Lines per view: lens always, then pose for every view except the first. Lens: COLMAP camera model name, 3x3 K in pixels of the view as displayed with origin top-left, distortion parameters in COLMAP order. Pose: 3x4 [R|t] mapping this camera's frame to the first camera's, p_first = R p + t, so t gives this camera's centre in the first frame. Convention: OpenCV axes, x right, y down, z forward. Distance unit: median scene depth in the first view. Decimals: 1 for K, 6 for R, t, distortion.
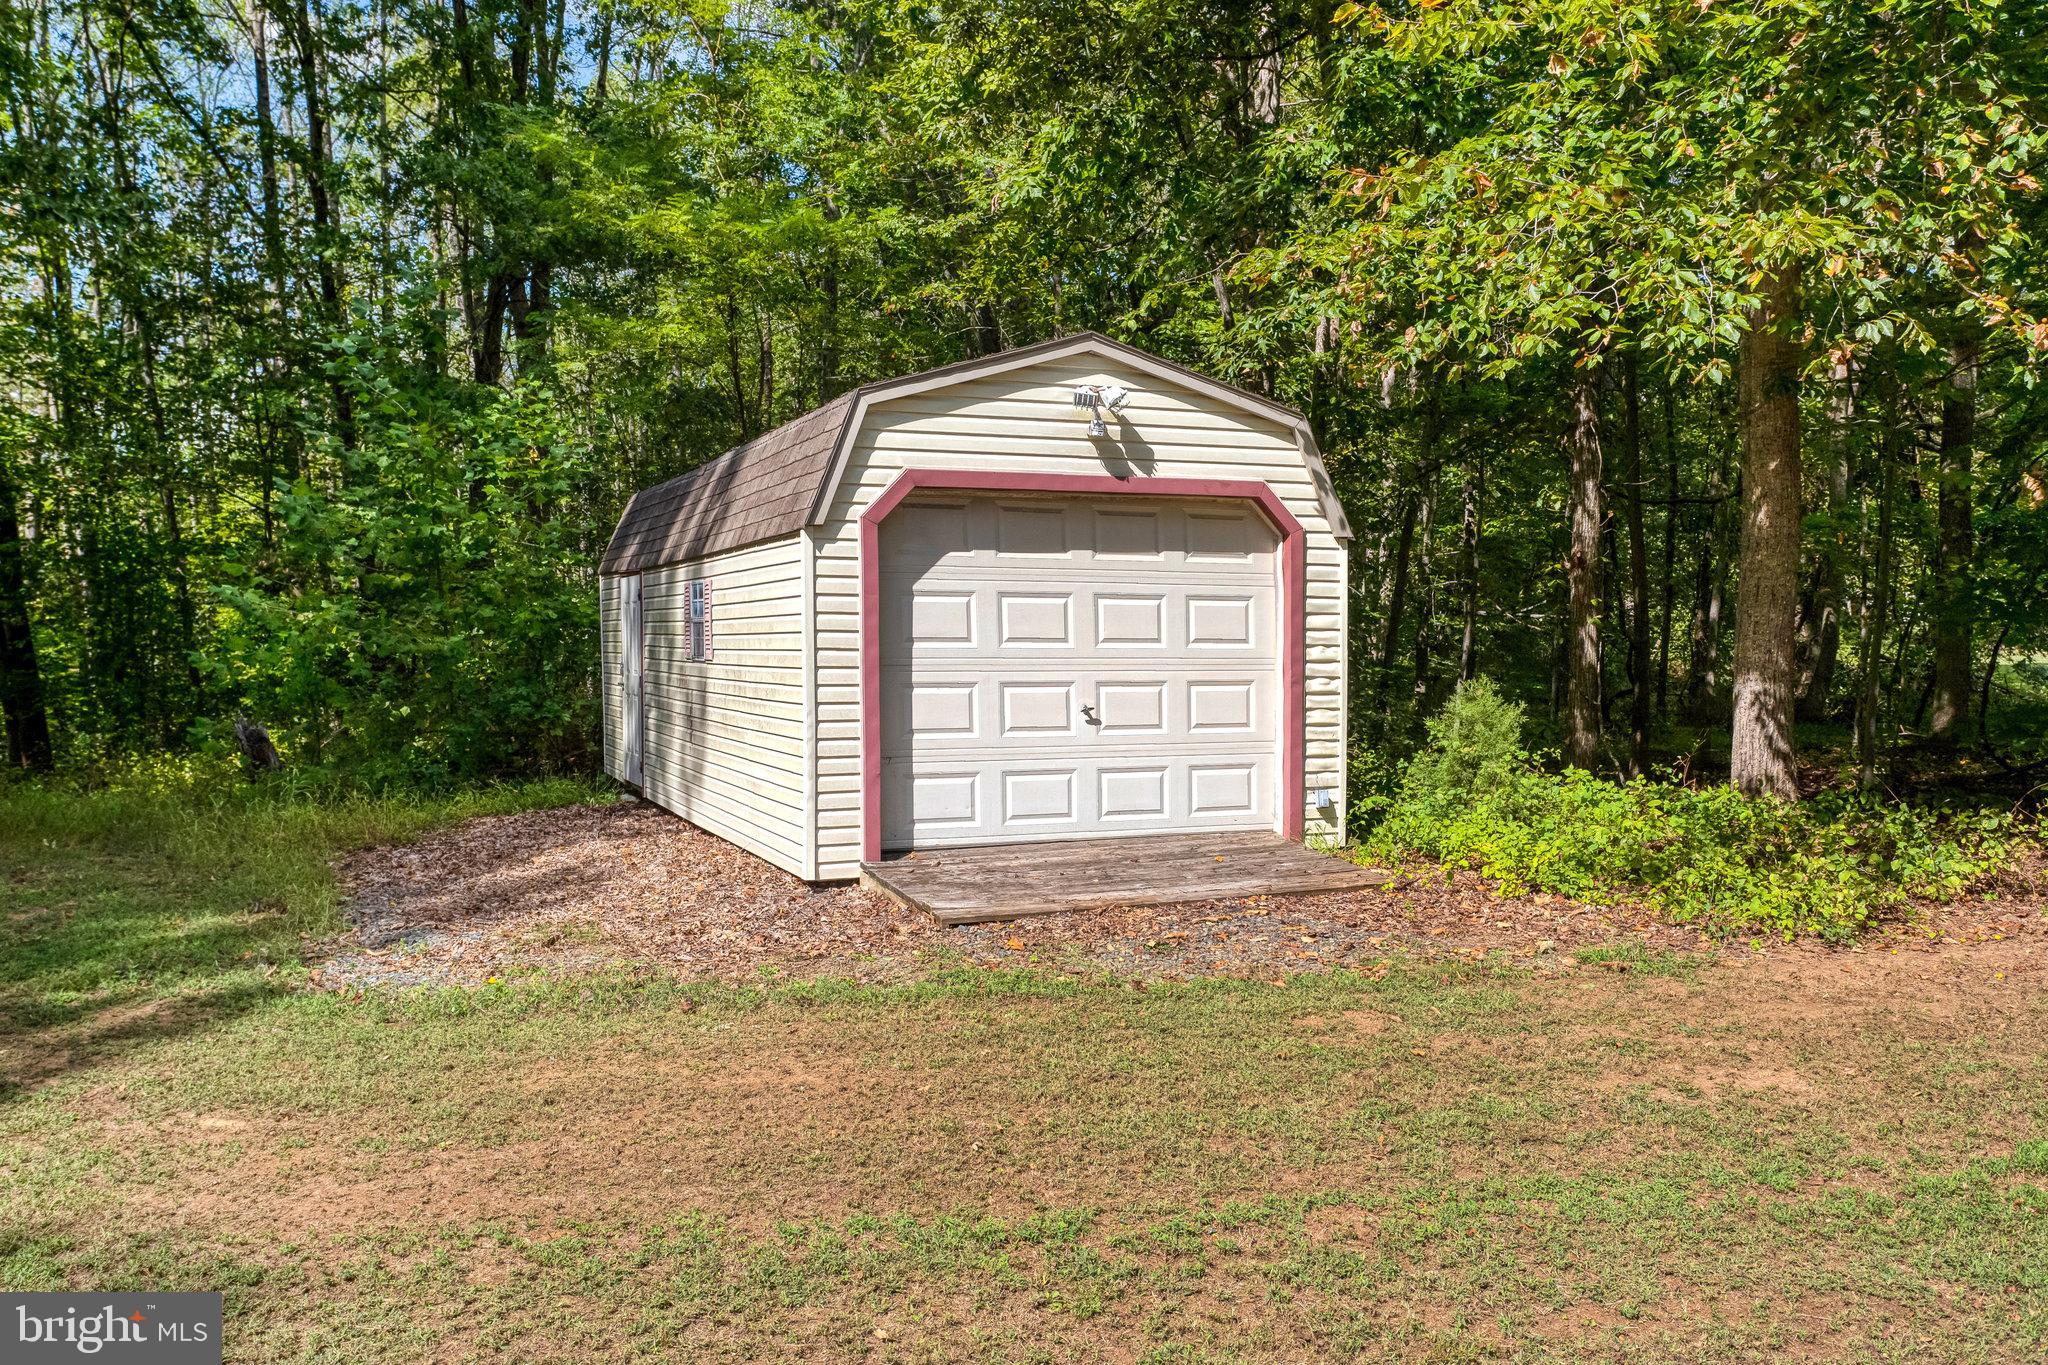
lens RADIAL K [[1482.9, 0, 1024.0], [0, 1482.9, 682.5], [0, 0, 1]] dist [-0.001240, -0.000665]
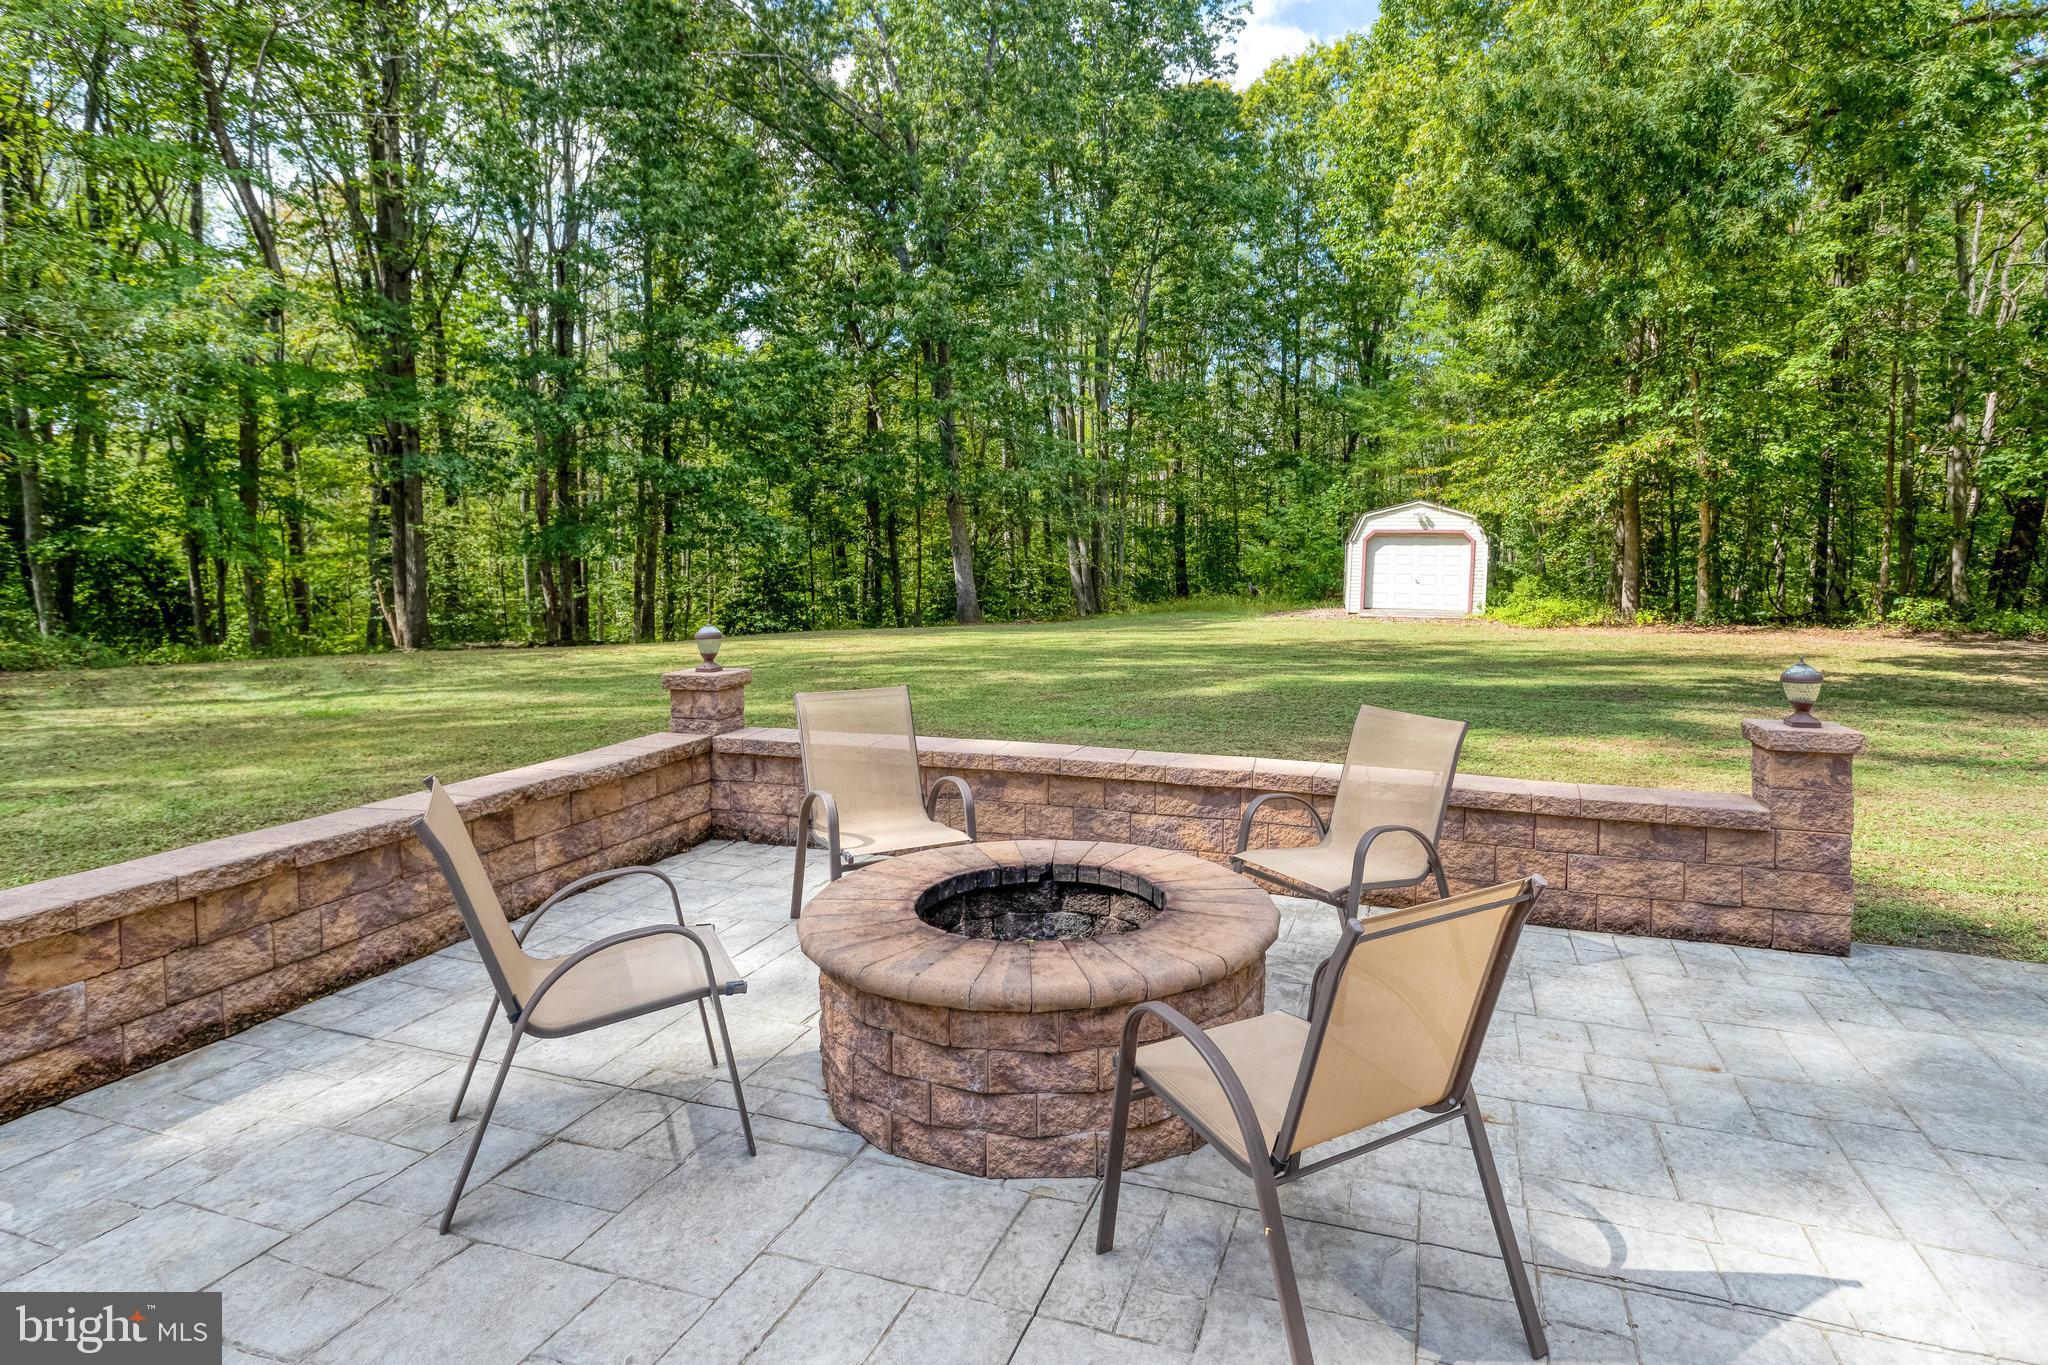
lens RADIAL K [[1079.9, 0, 1057.9], [0, 1079.9, 684.1], [0, 0, 1]] dist [-0.002363, -0.000052]
pose [[0.787659, 0.083380, -0.610444, 1.224157], [-0.028190, 0.994640, 0.099483, 0.037323], [0.615467, -0.061151, 0.785787, -2.311335]]
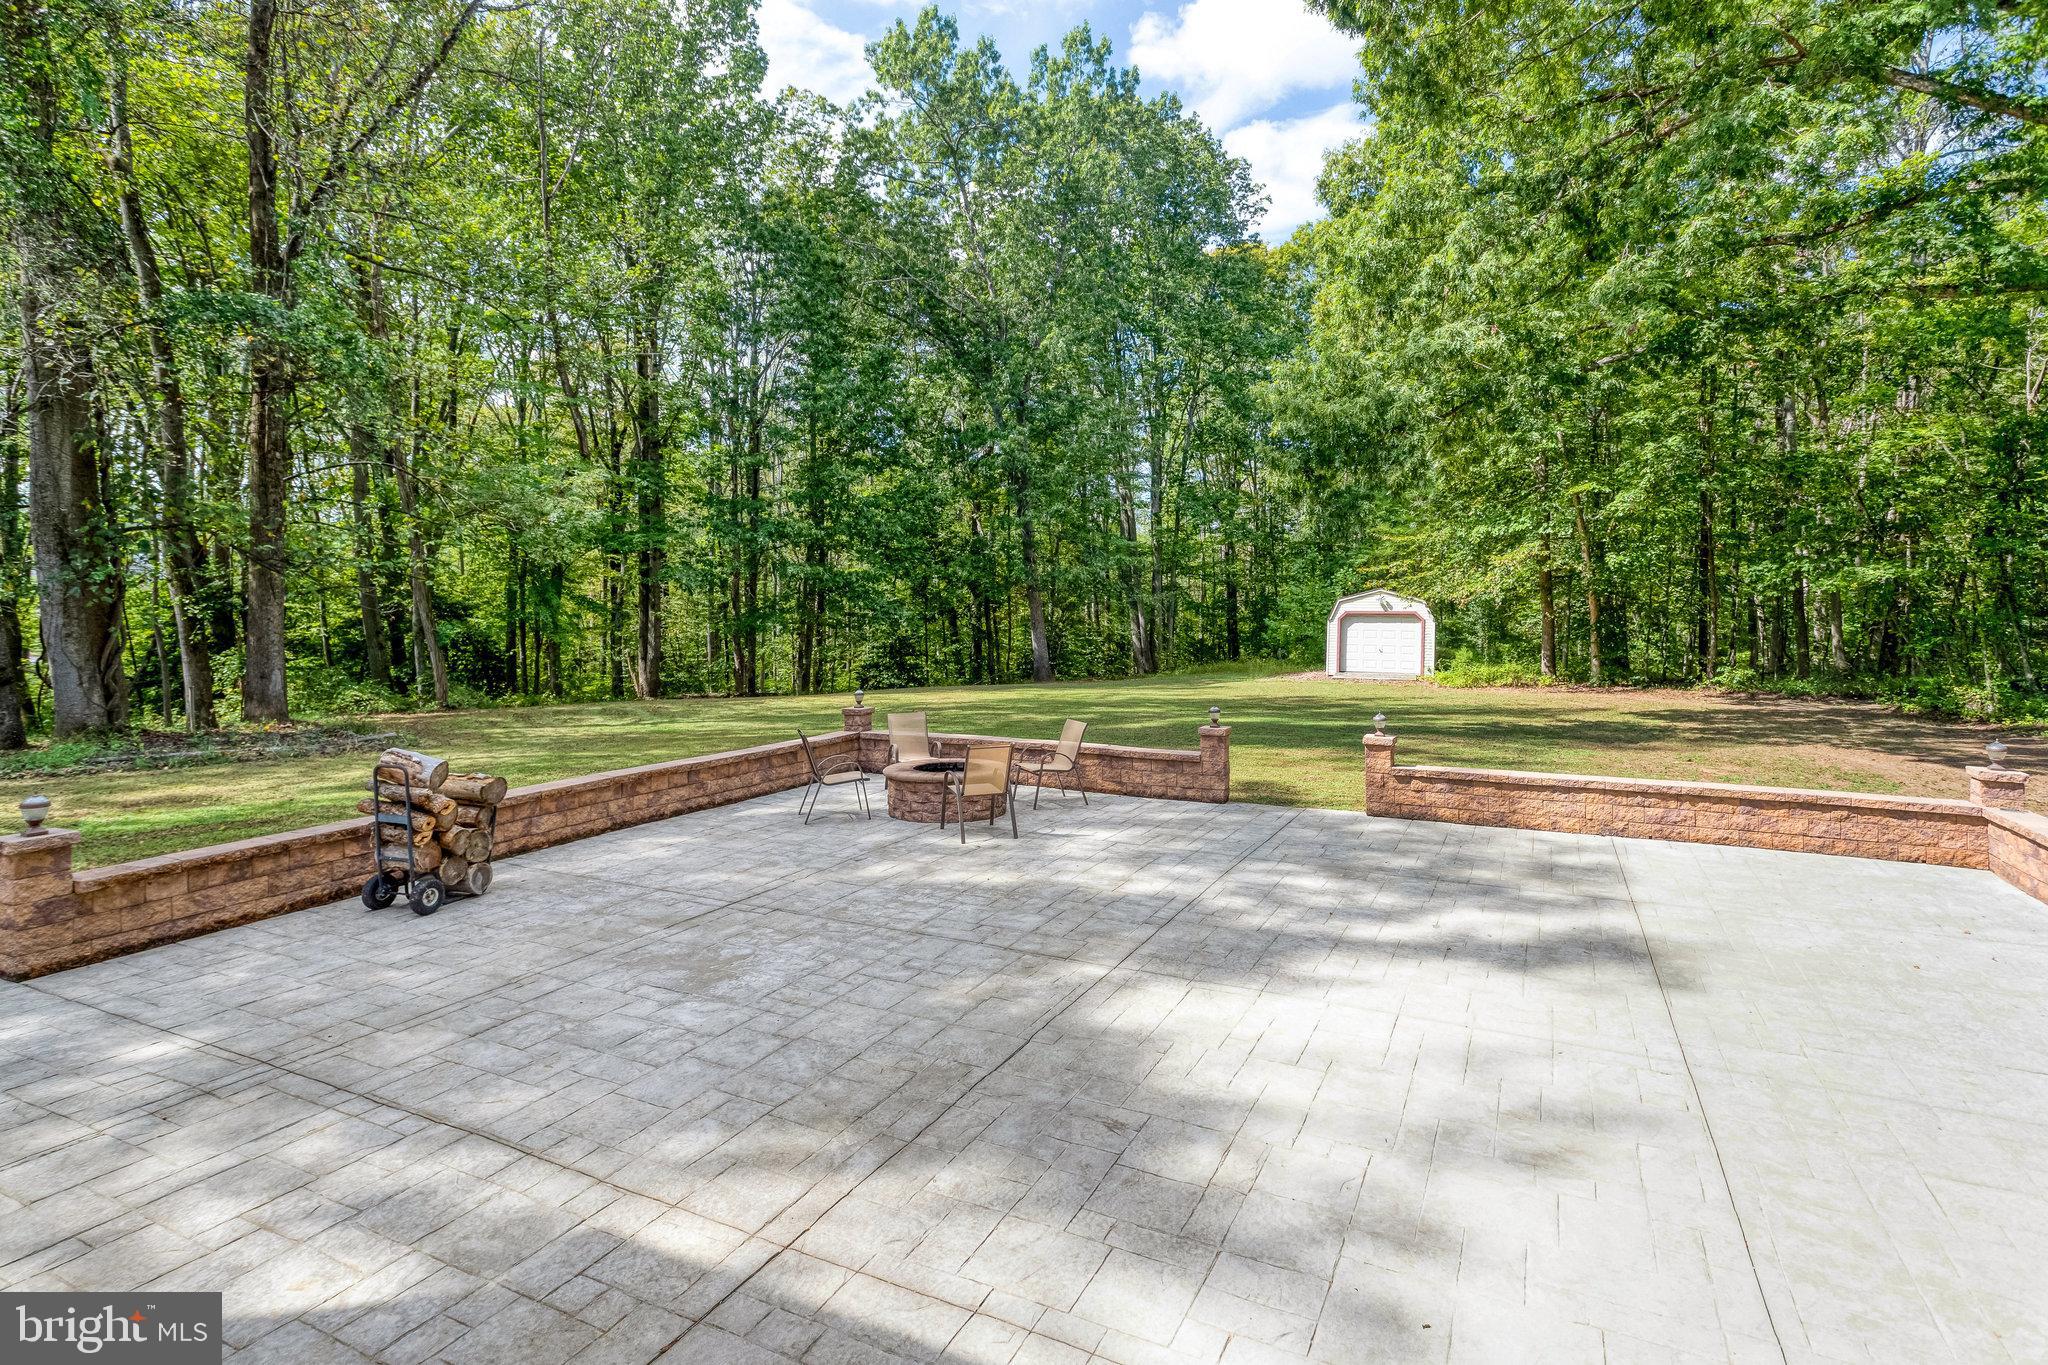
lens RADIAL K [[1015.0, 0, 1024.0], [0, 1015.0, 682.5], [0, 0, 1]] dist [0.000562, 0.000287]
pose [[0.695180, 0.055488, -0.716691, 1.955166], [-0.025565, 0.998294, 0.052493, -0.027699], [0.718381, -0.018170, 0.695412, -2.831533]]
